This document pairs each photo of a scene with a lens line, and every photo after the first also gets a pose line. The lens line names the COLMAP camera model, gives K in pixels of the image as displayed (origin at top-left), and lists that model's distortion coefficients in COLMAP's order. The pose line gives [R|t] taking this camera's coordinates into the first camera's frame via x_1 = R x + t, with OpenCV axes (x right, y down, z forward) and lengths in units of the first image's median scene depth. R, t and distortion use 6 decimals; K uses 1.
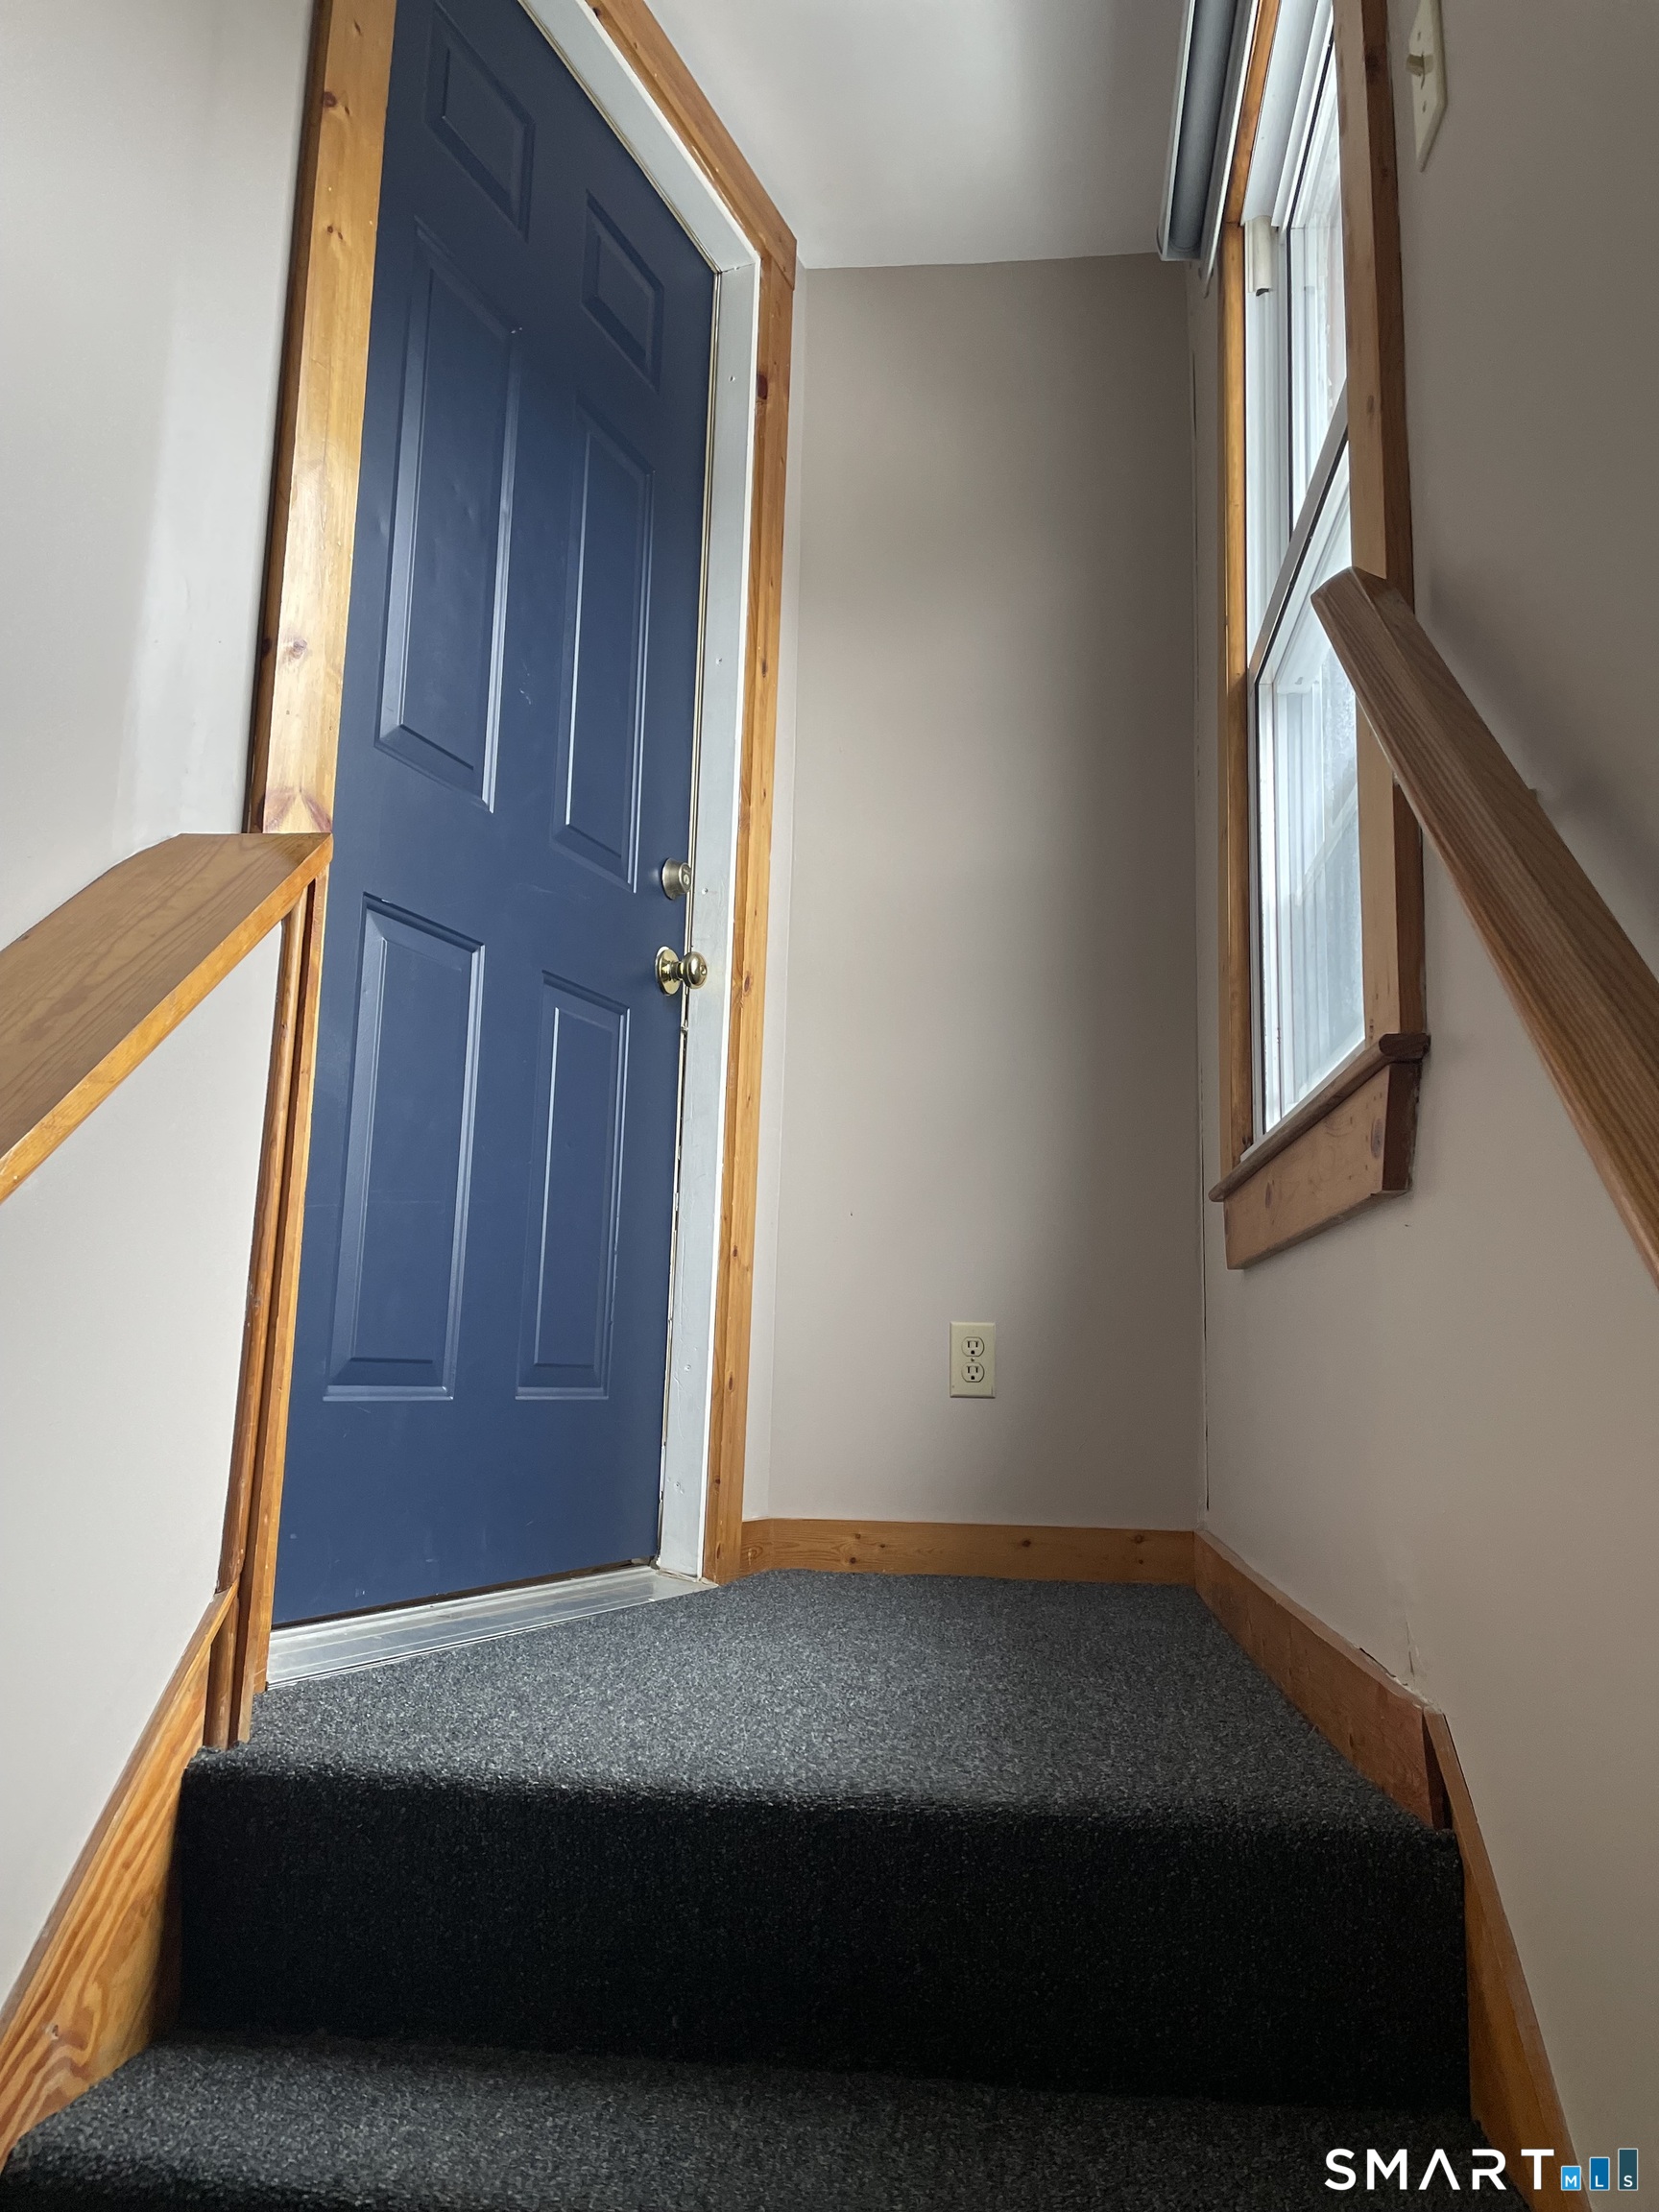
lens RADIAL K [[1687.7, 0, 824.6], [0, 1687.7, 1094.0], [0, 0, 1]] dist [0.110090, -0.144734]
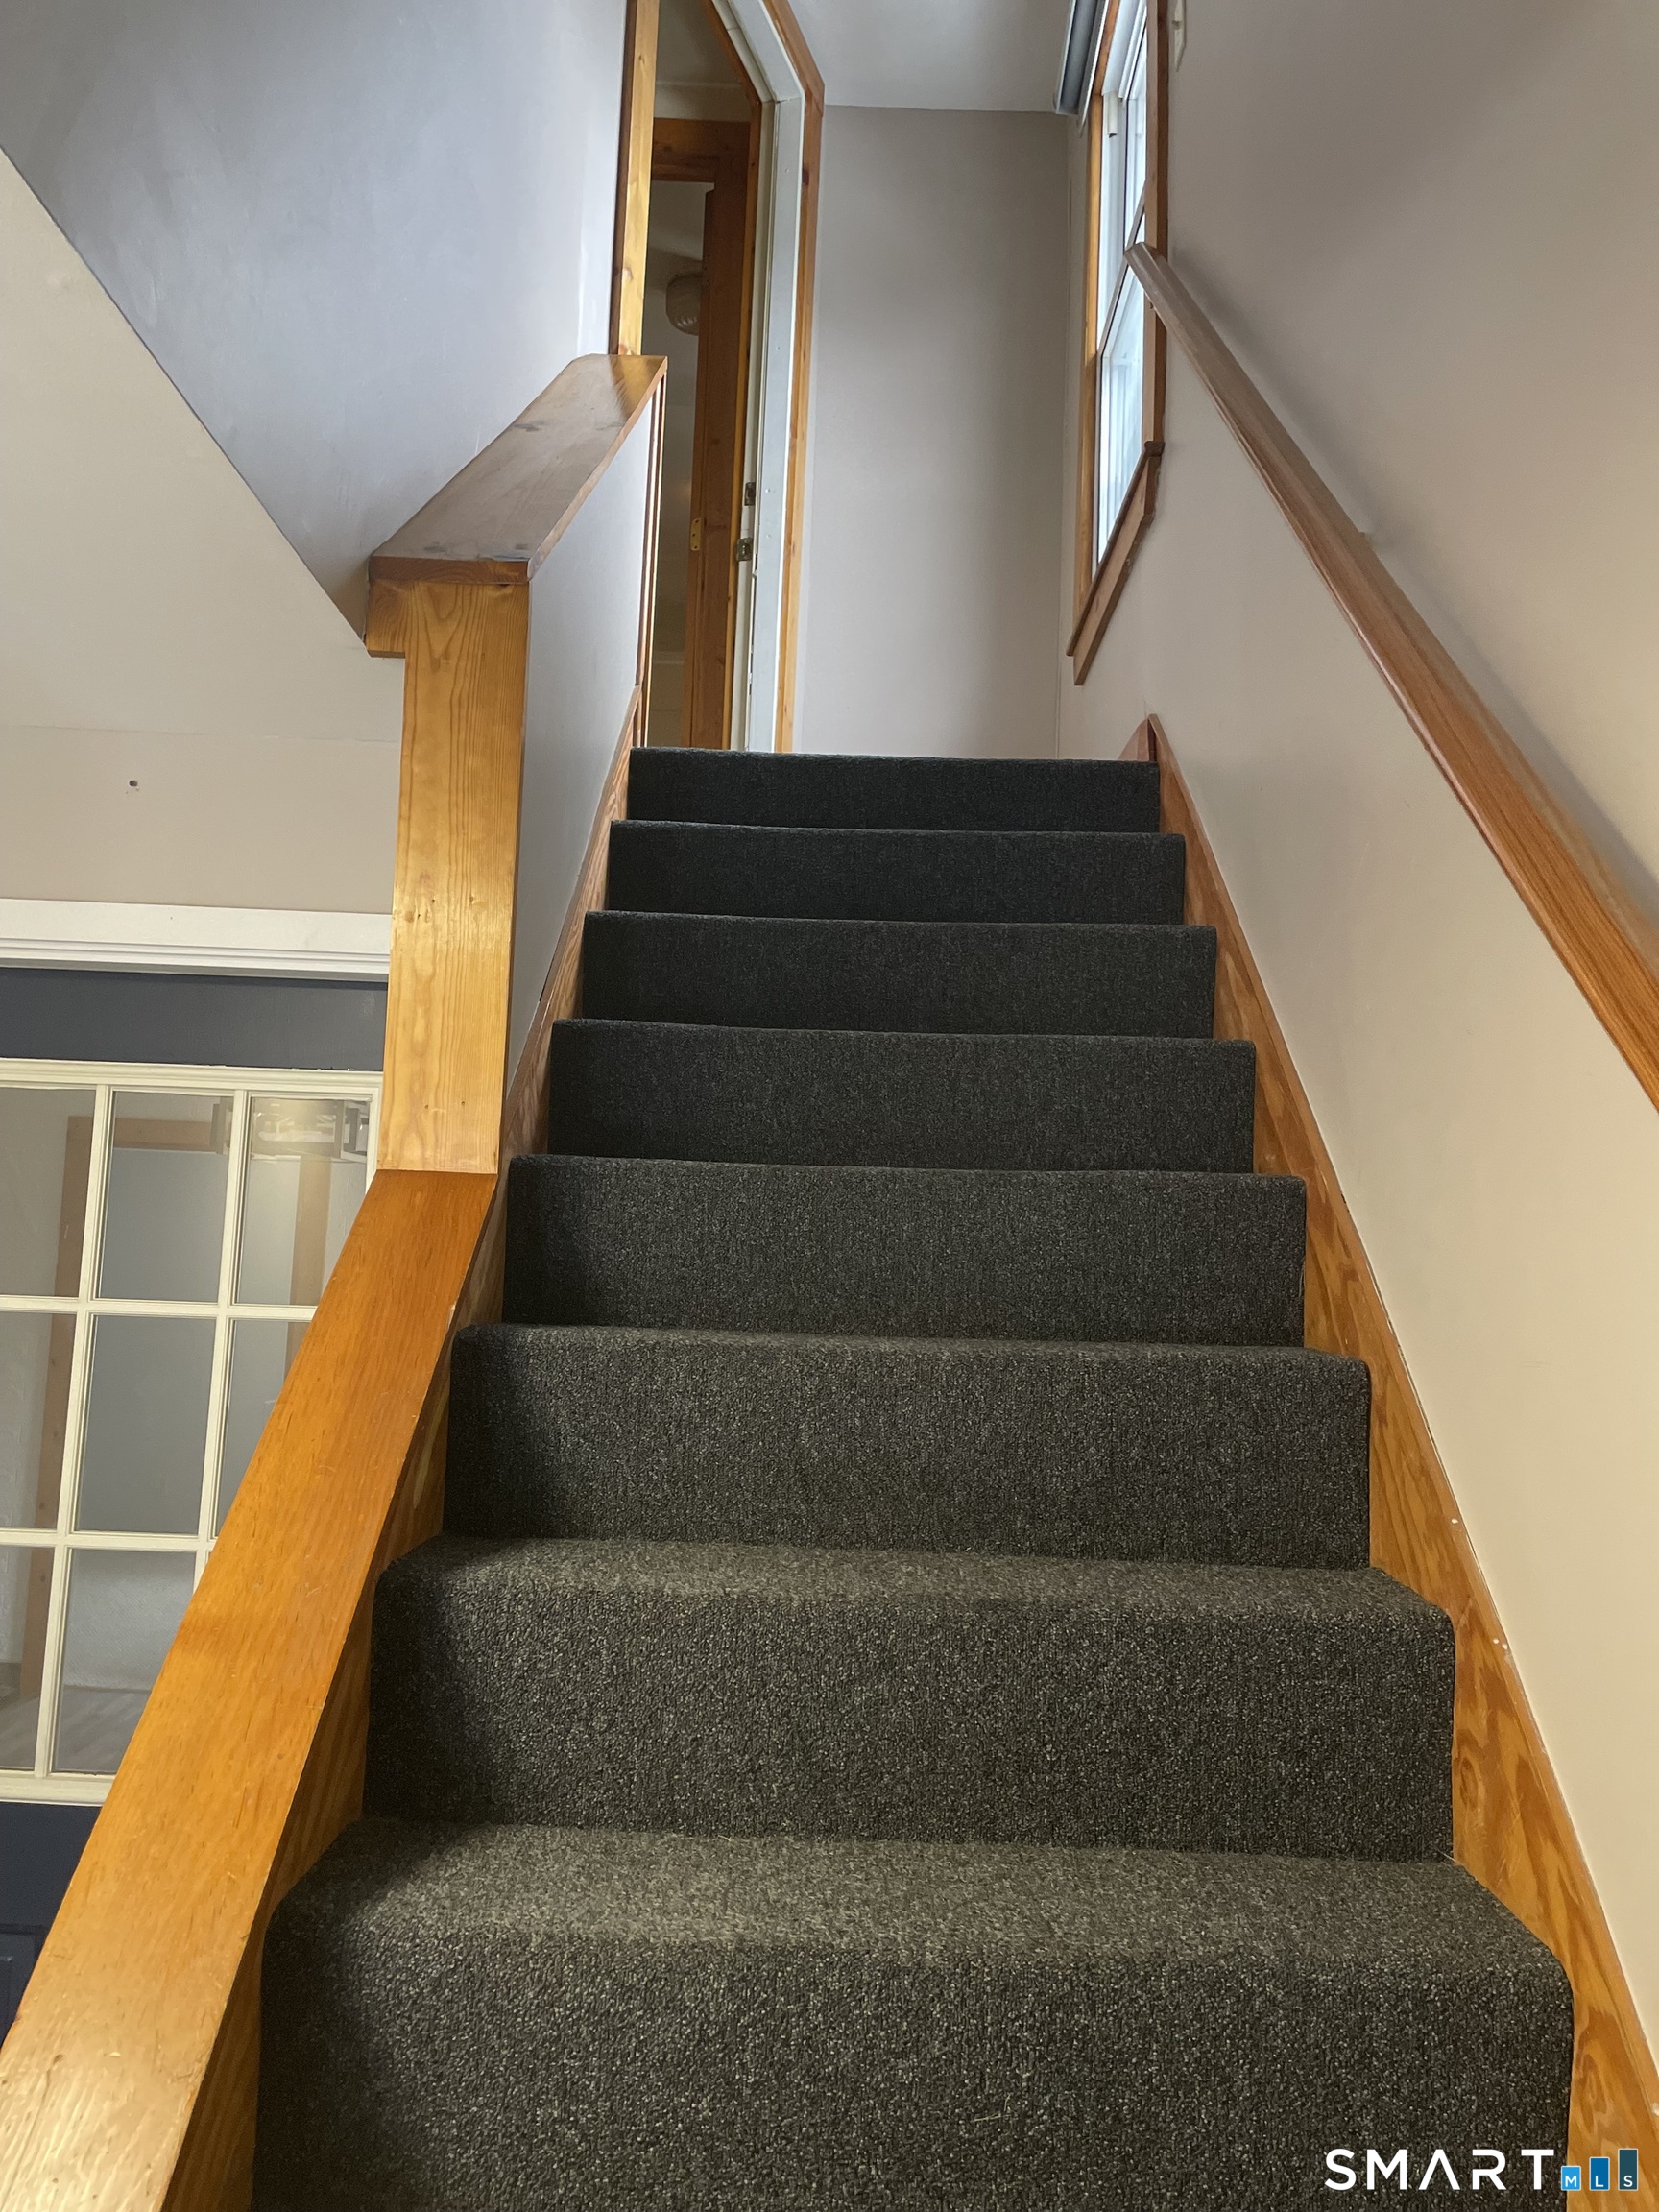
lens RADIAL K [[1687.7, 0, 824.6], [0, 1687.7, 1094.0], [0, 0, 1]] dist [0.110090, -0.144734]
pose [[0.994851, 0.021670, 0.099003, -0.196407], [-0.027538, 0.997920, 0.058293, 0.428394], [-0.097533, -0.060720, 0.993378, -0.801194]]
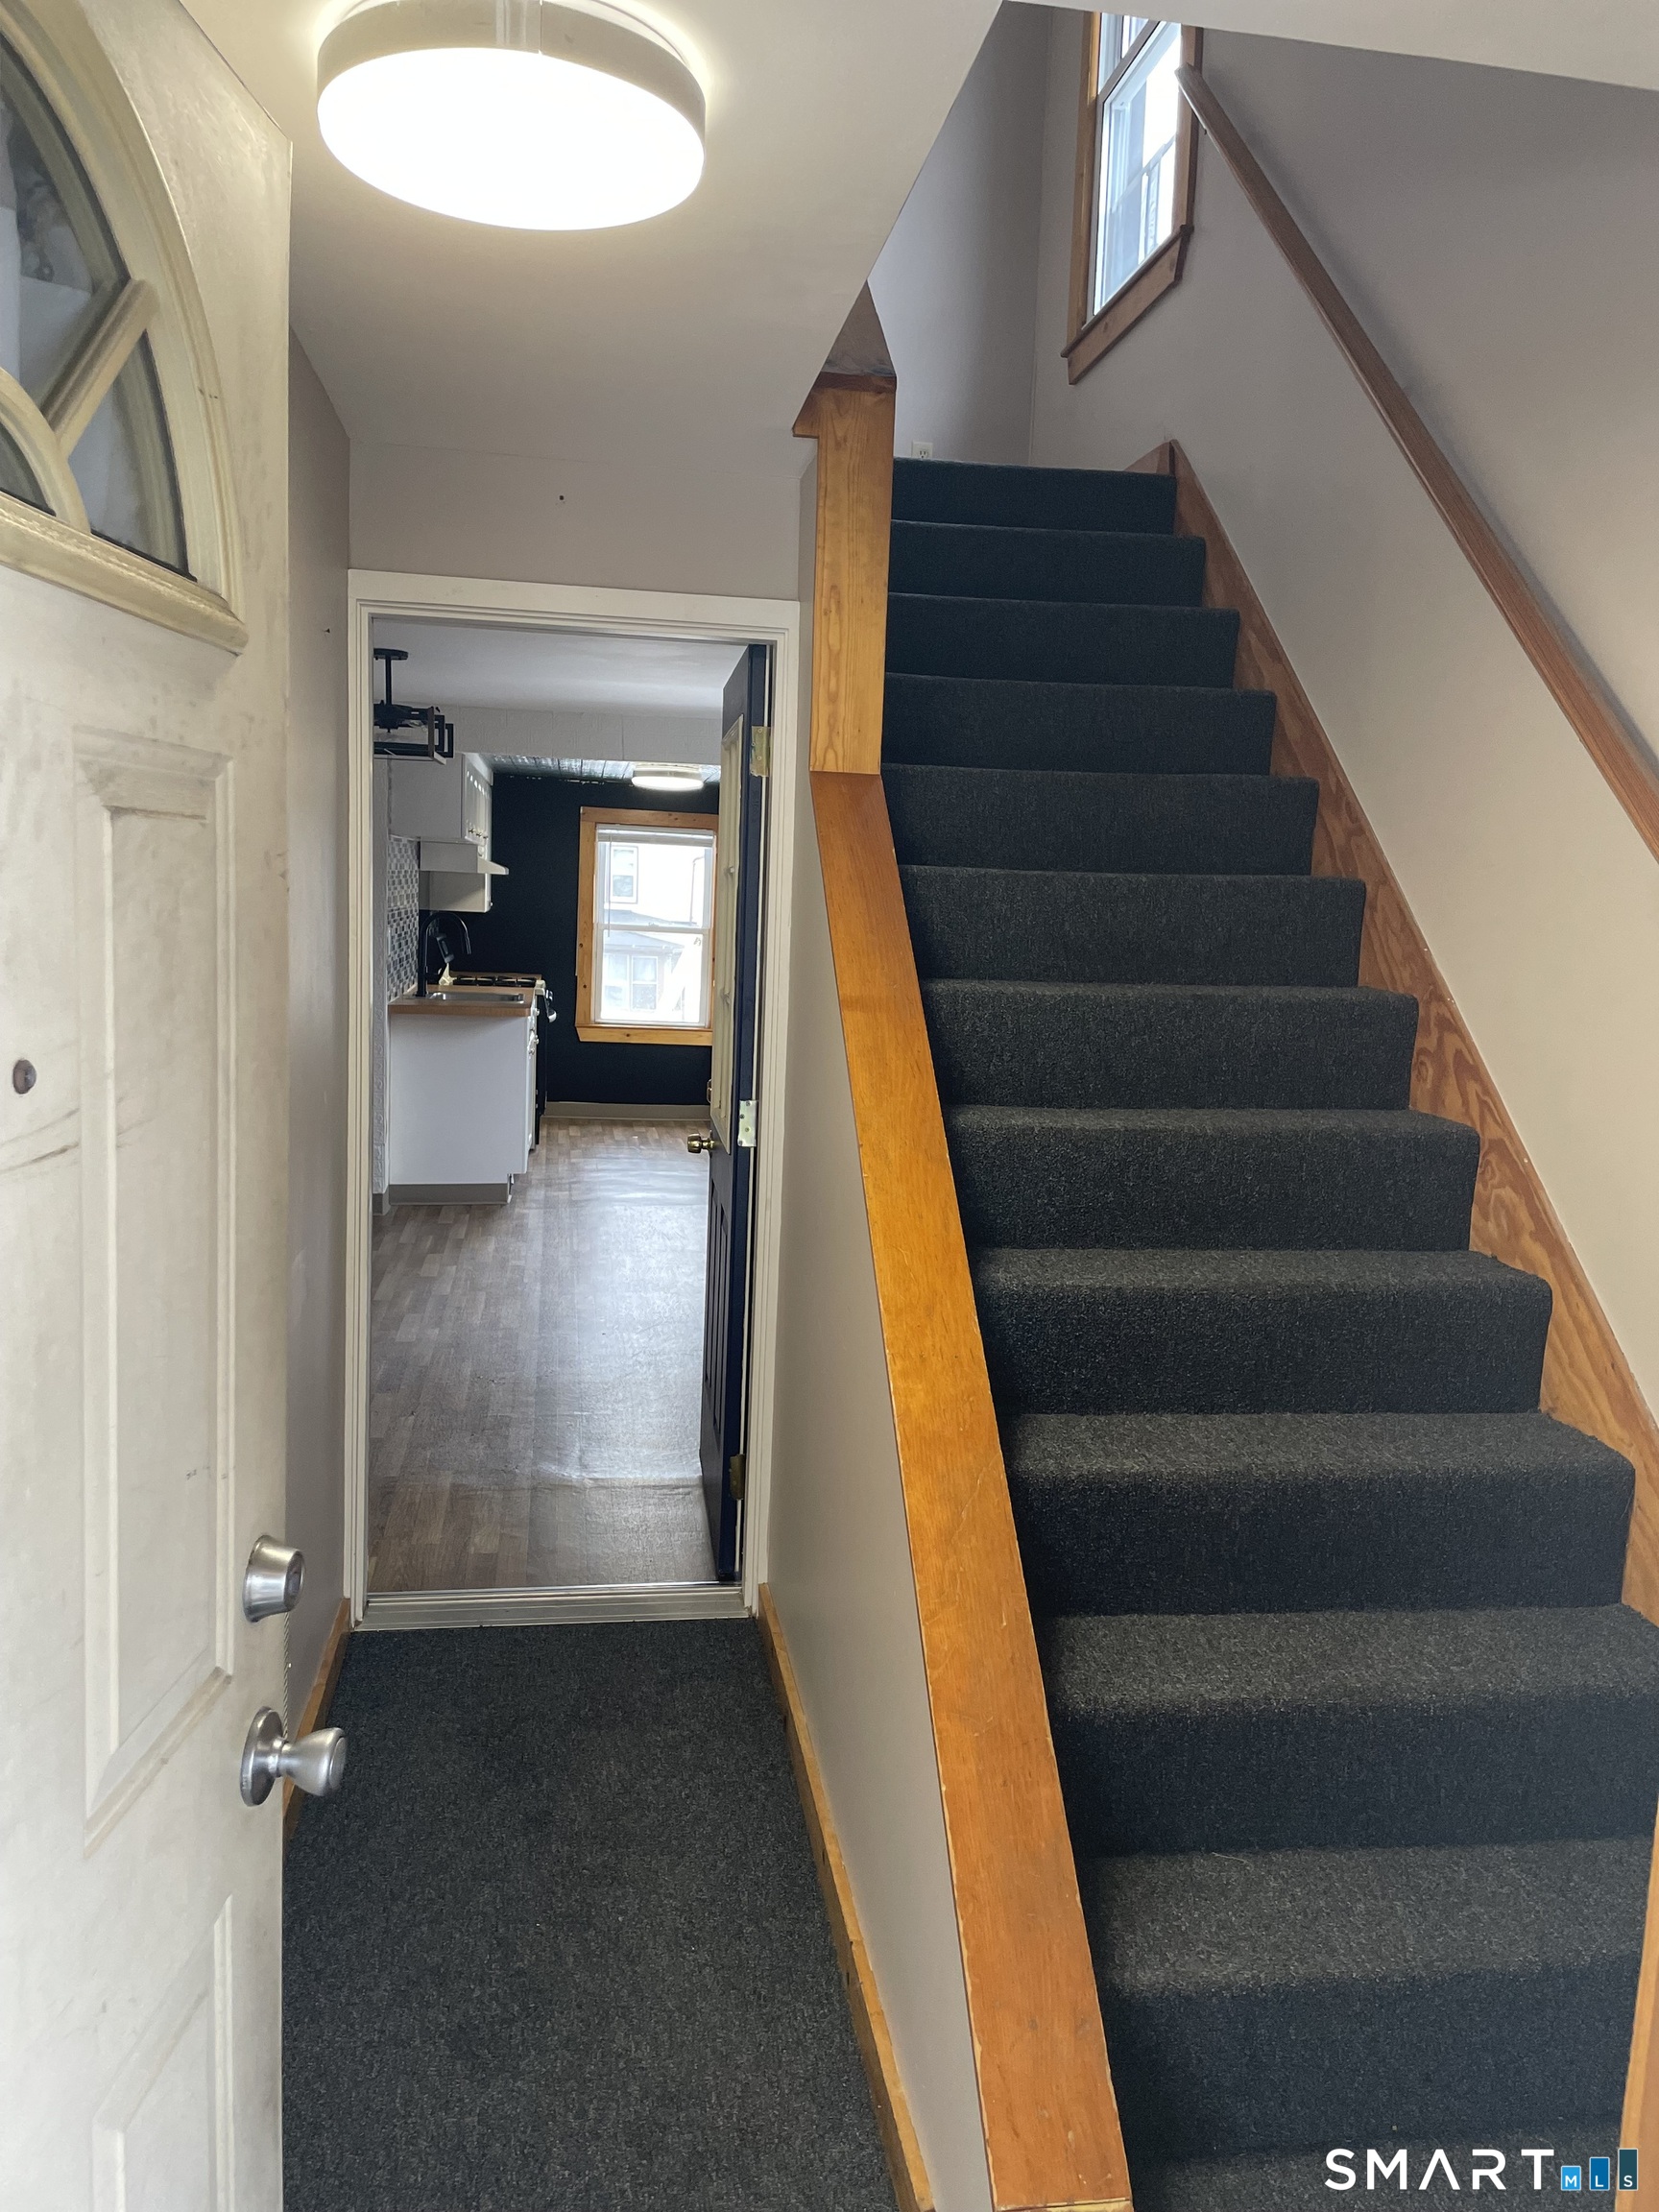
lens RADIAL K [[1687.7, 0, 824.6], [0, 1687.7, 1094.0], [0, 0, 1]] dist [0.110090, -0.144734]
pose [[0.966714, -0.022725, 0.254849, -0.686937], [-0.051283, 0.958626, 0.280012, 0.382811], [-0.250668, -0.283761, 0.925551, -1.332101]]
